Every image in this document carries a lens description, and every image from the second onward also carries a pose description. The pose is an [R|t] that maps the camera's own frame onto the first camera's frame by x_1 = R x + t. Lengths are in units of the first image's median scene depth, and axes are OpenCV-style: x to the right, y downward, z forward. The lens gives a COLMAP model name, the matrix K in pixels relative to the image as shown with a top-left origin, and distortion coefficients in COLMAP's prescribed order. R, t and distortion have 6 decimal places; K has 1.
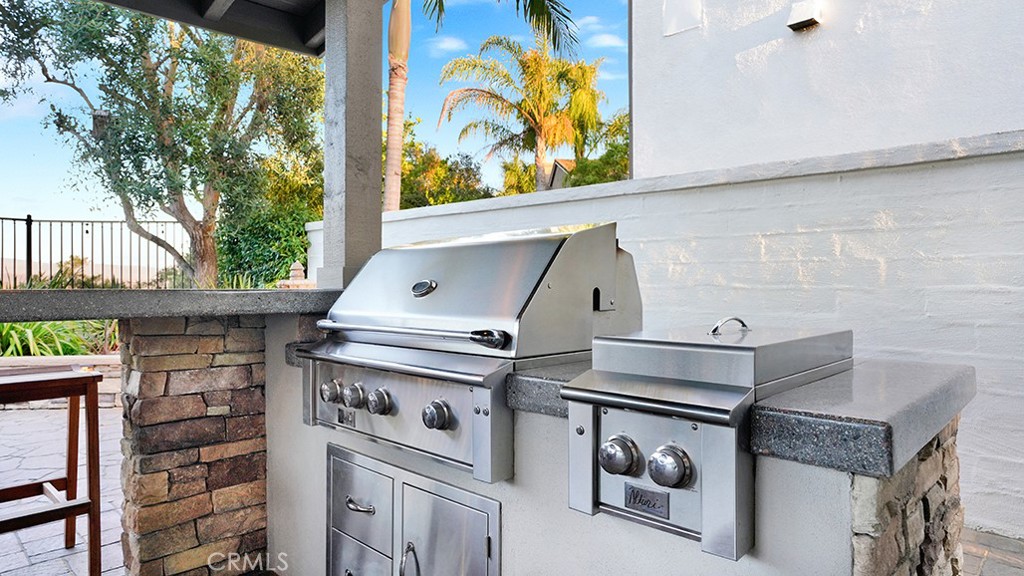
lens RADIAL K [[592.1, 0, 512.1], [0, 592.1, 285.3], [0, 0, 1]] dist [-0.003870, -0.000712]
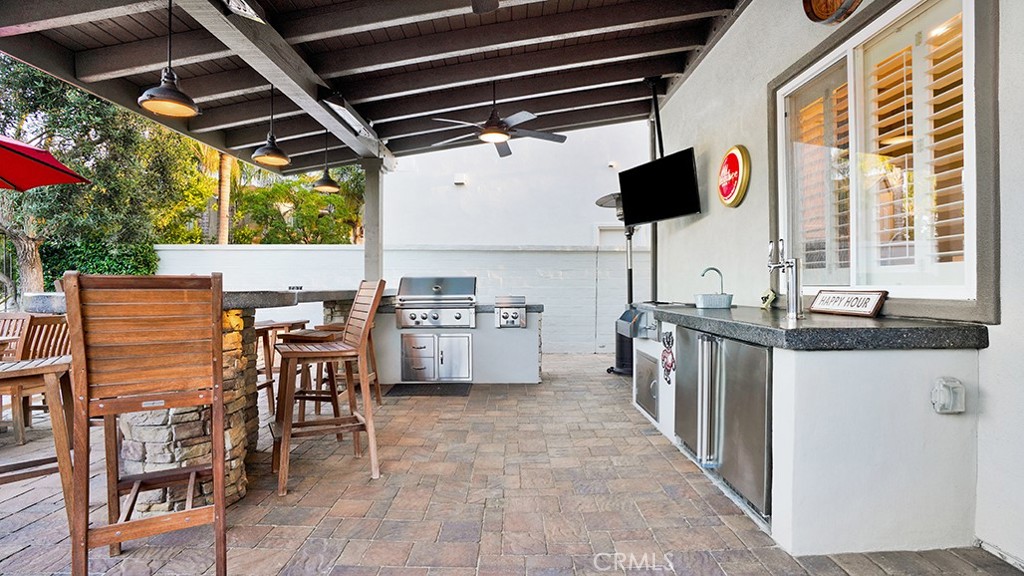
lens RADIAL K [[485.2, 0, 510.9], [0, 485.2, 285.9], [0, 0, 1]] dist [-0.024007, 0.008301]
pose [[0.717809, -0.007391, 0.696200, -1.211345], [0.009847, 0.999951, 0.000464, -0.004592], [-0.696170, 0.006522, 0.717847, -0.970774]]
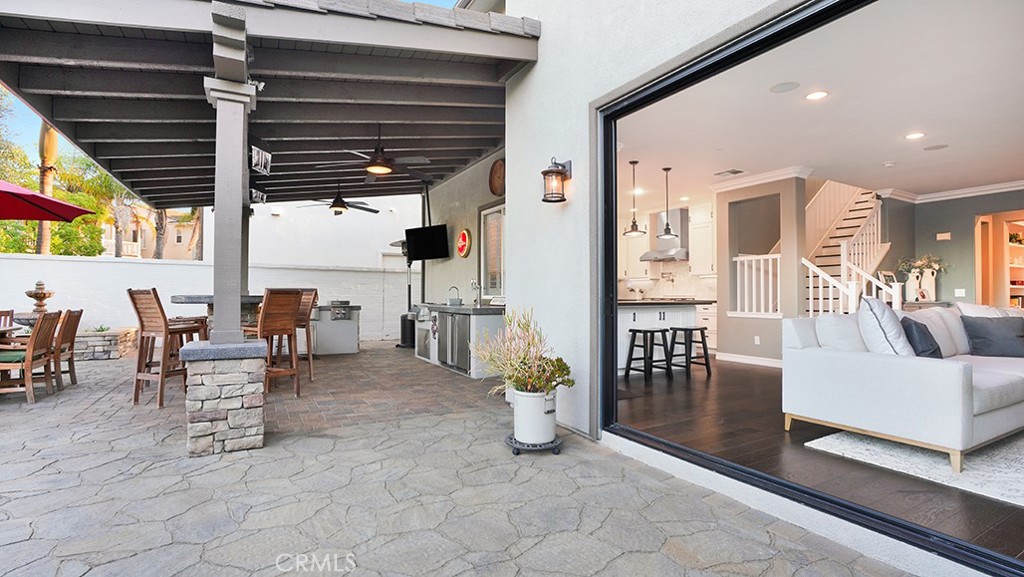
lens RADIAL K [[485.8, 0, 513.6], [0, 485.8, 289.3], [0, 0, 1]] dist [-0.014518, 0.002262]
pose [[0.295876, 0.006704, 0.955203, -2.567341], [0.003452, 0.999961, -0.008087, -0.007279], [-0.955220, 0.005691, 0.295842, -1.606911]]
